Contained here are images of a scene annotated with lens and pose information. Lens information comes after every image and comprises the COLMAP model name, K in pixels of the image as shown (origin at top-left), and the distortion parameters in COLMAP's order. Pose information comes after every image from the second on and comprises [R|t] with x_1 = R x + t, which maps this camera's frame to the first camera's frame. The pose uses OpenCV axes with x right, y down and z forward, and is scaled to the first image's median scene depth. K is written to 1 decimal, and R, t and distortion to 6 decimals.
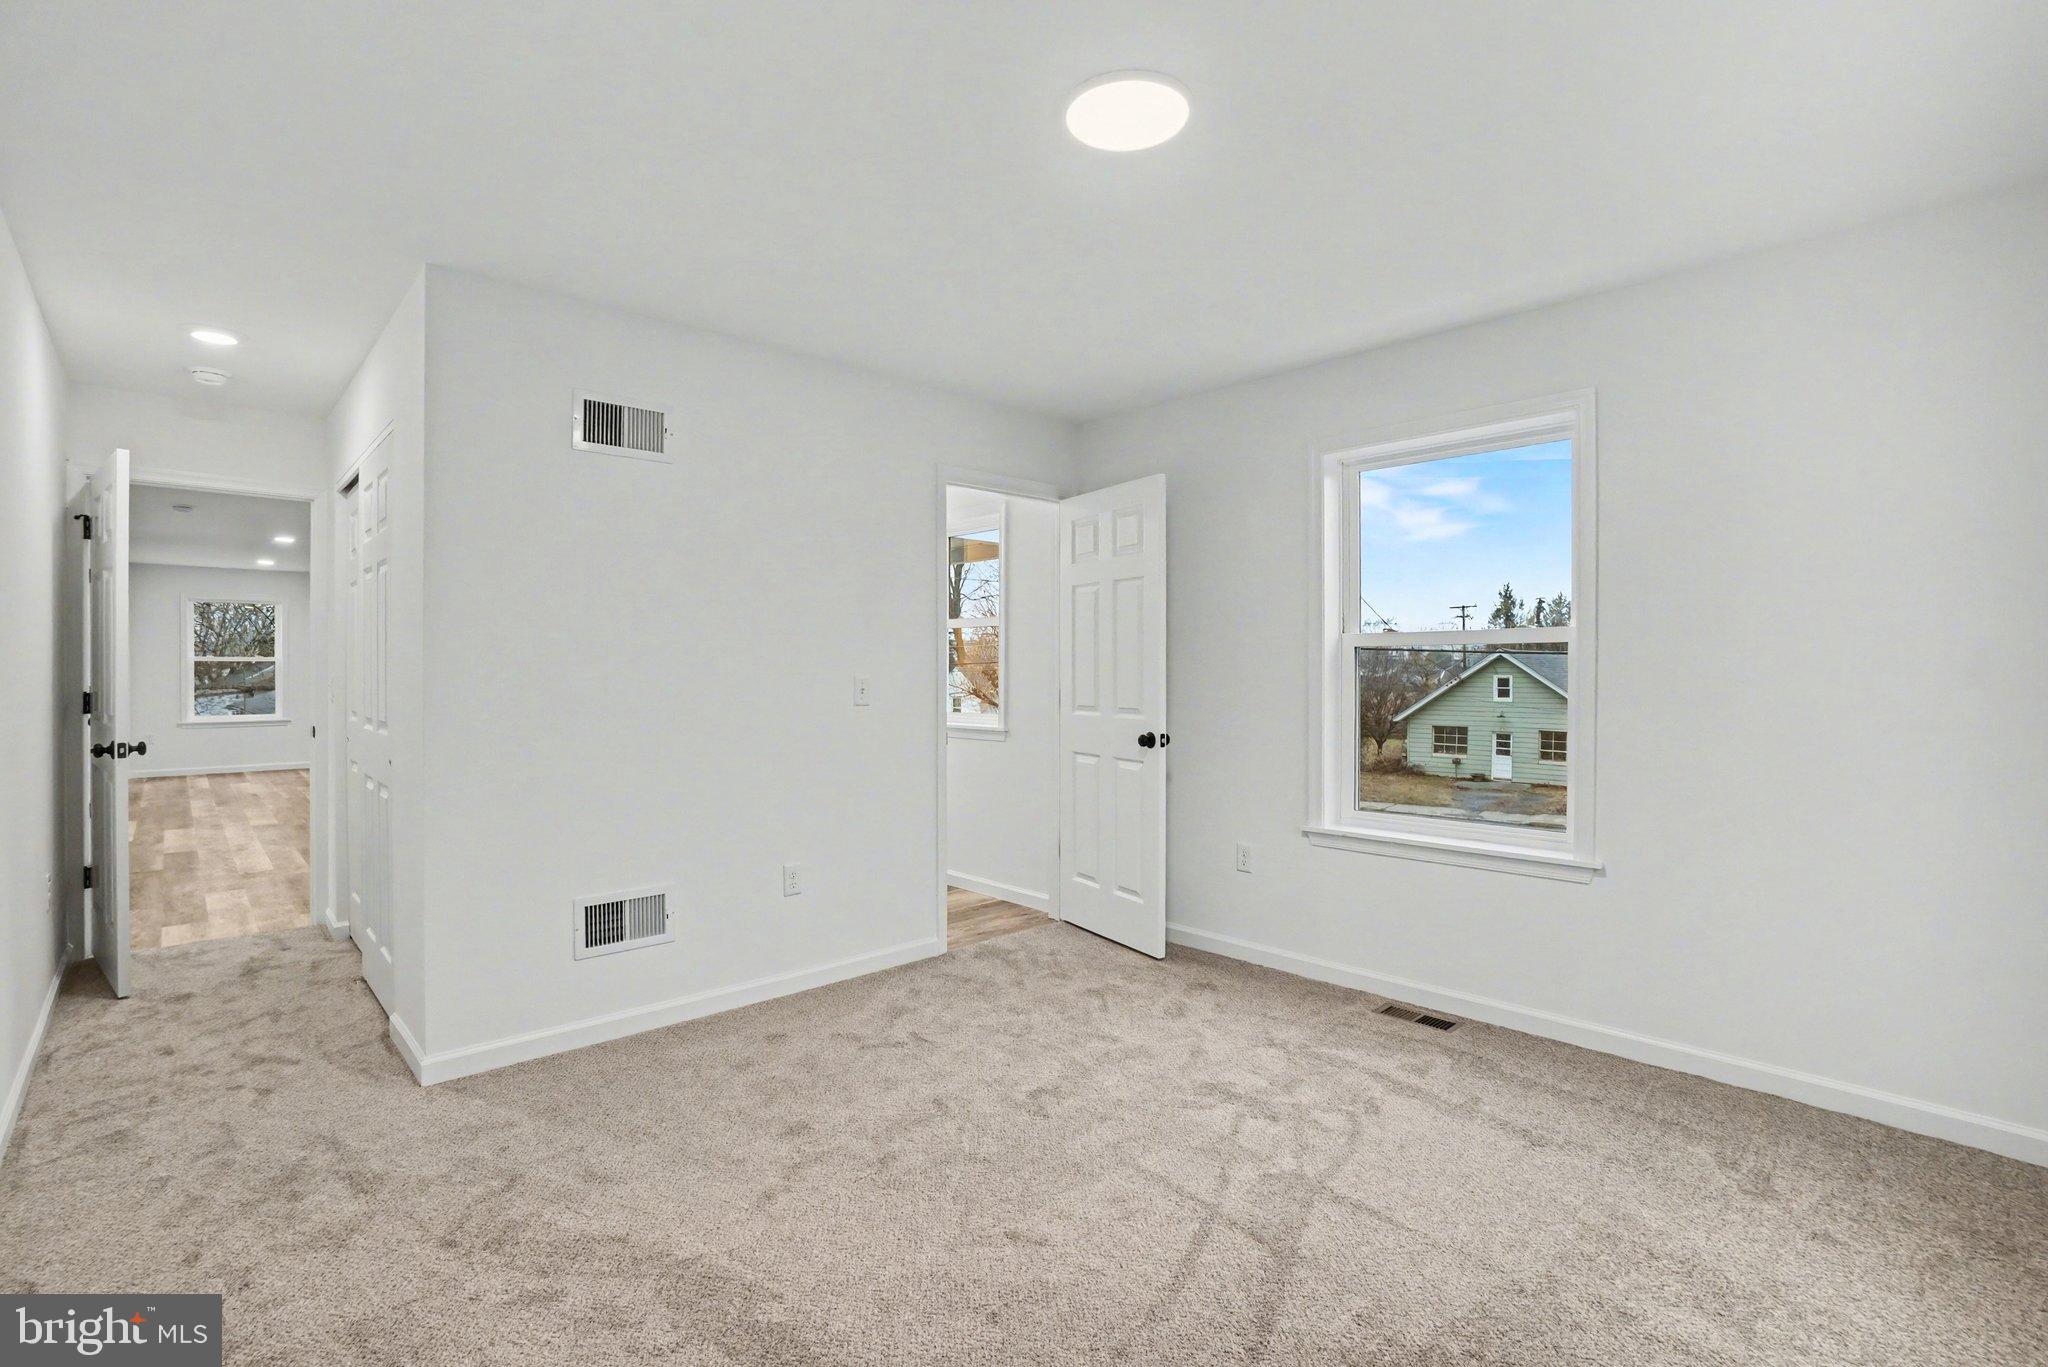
lens RADIAL K [[918.3, 0, 1017.7], [0, 918.3, 673.2], [0, 0, 1]] dist [-0.015058, -0.000001]
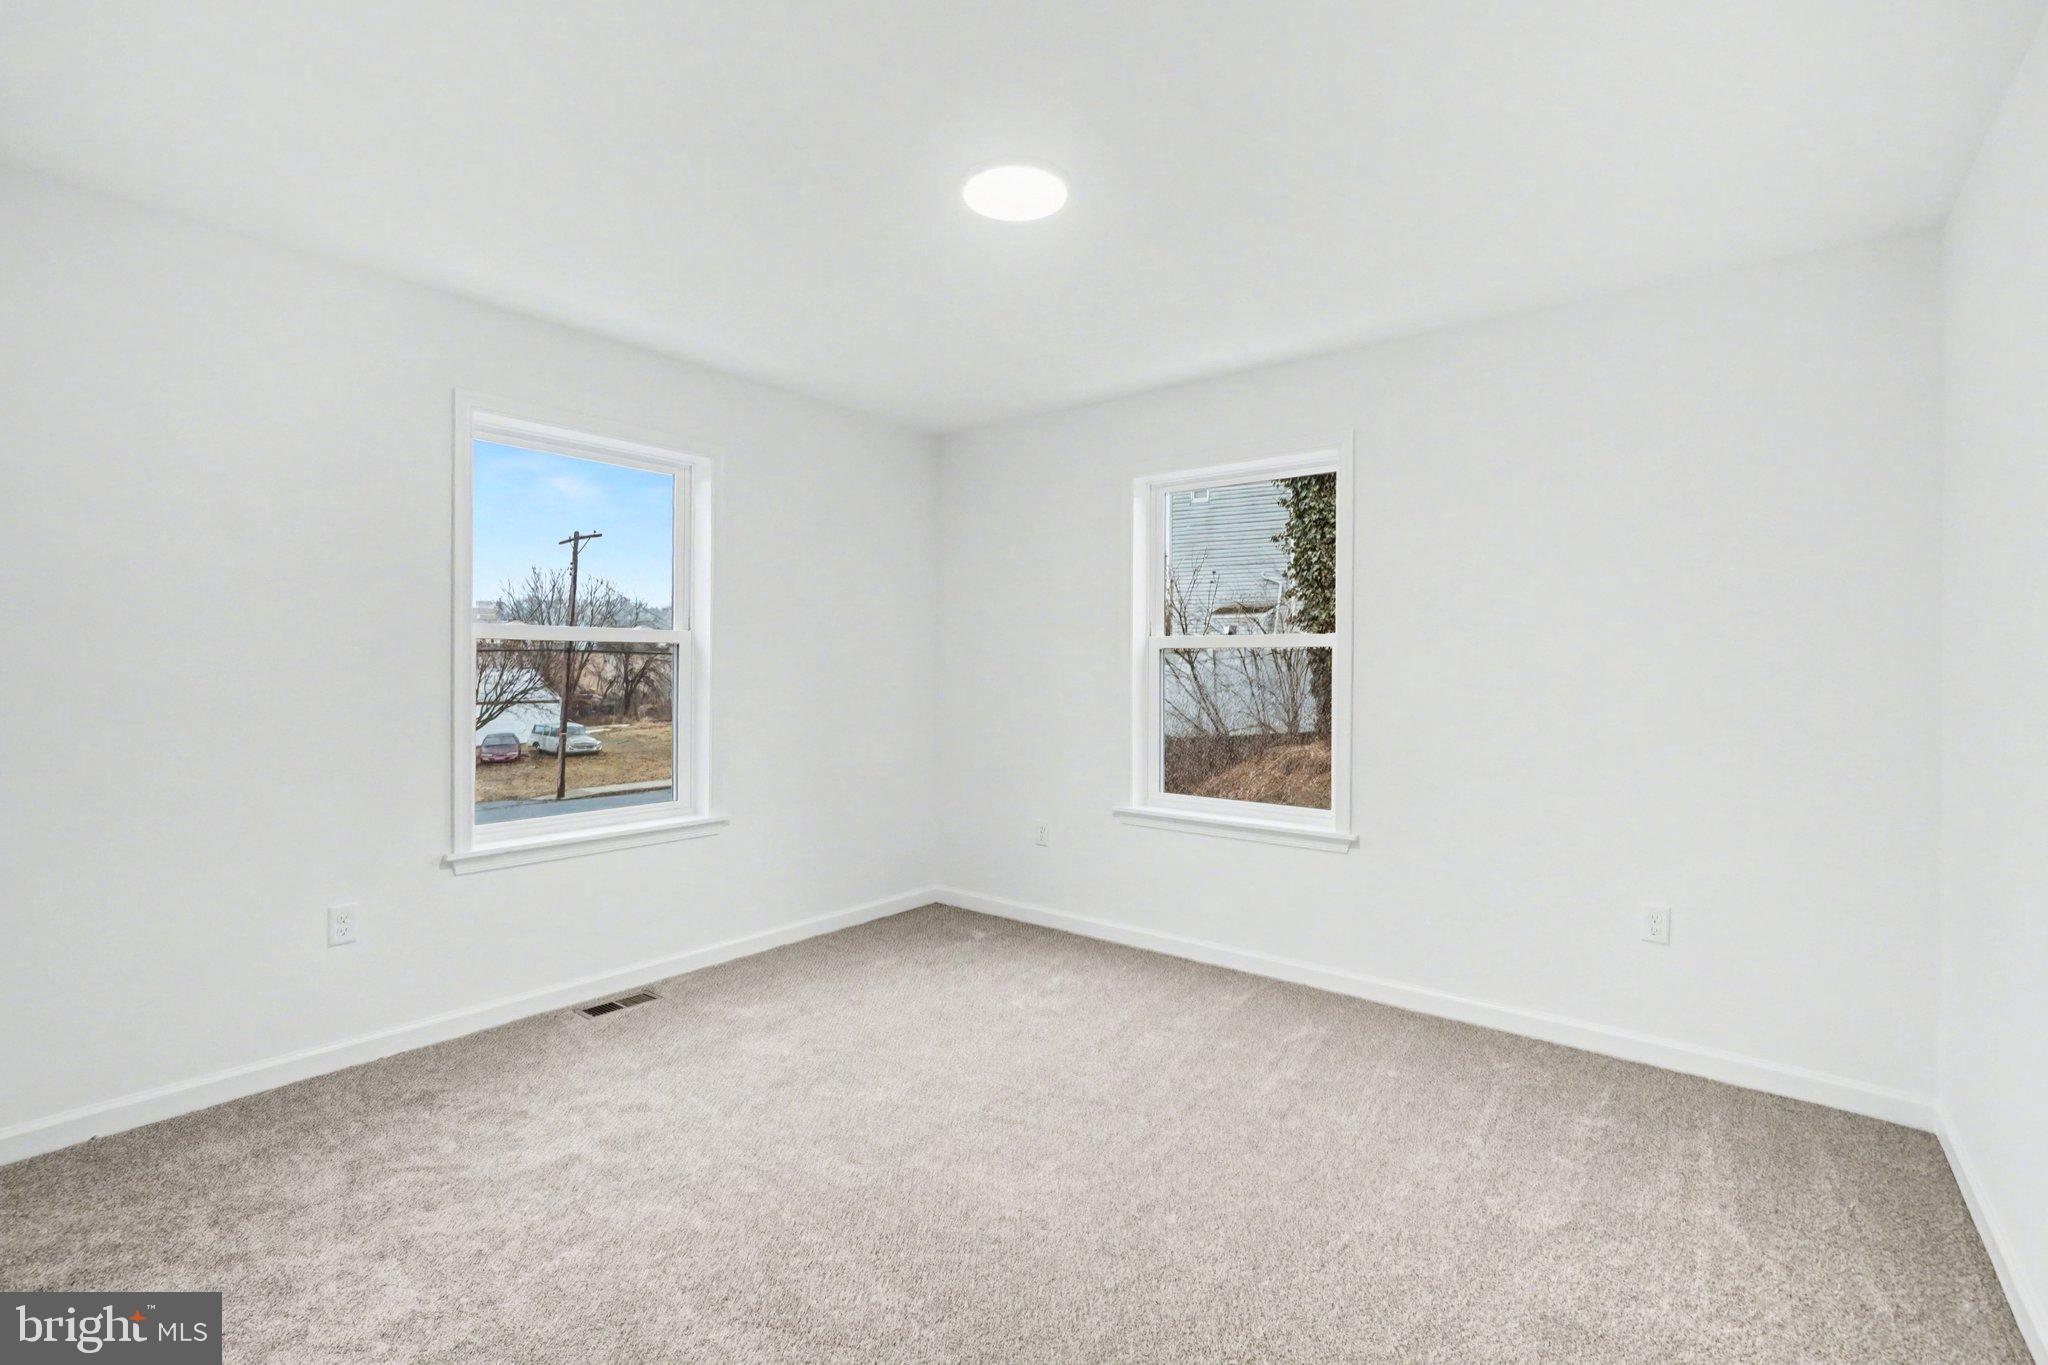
lens RADIAL K [[921.0, 0, 990.3], [0, 921.0, 676.4], [0, 0, 1]] dist [0.003464, 0.000015]
pose [[-0.138898, 0.004155, 0.990298, -0.660023], [0.003285, 0.999988, -0.003735, 0.015234], [-0.990301, 0.002734, -0.138910, 0.746553]]
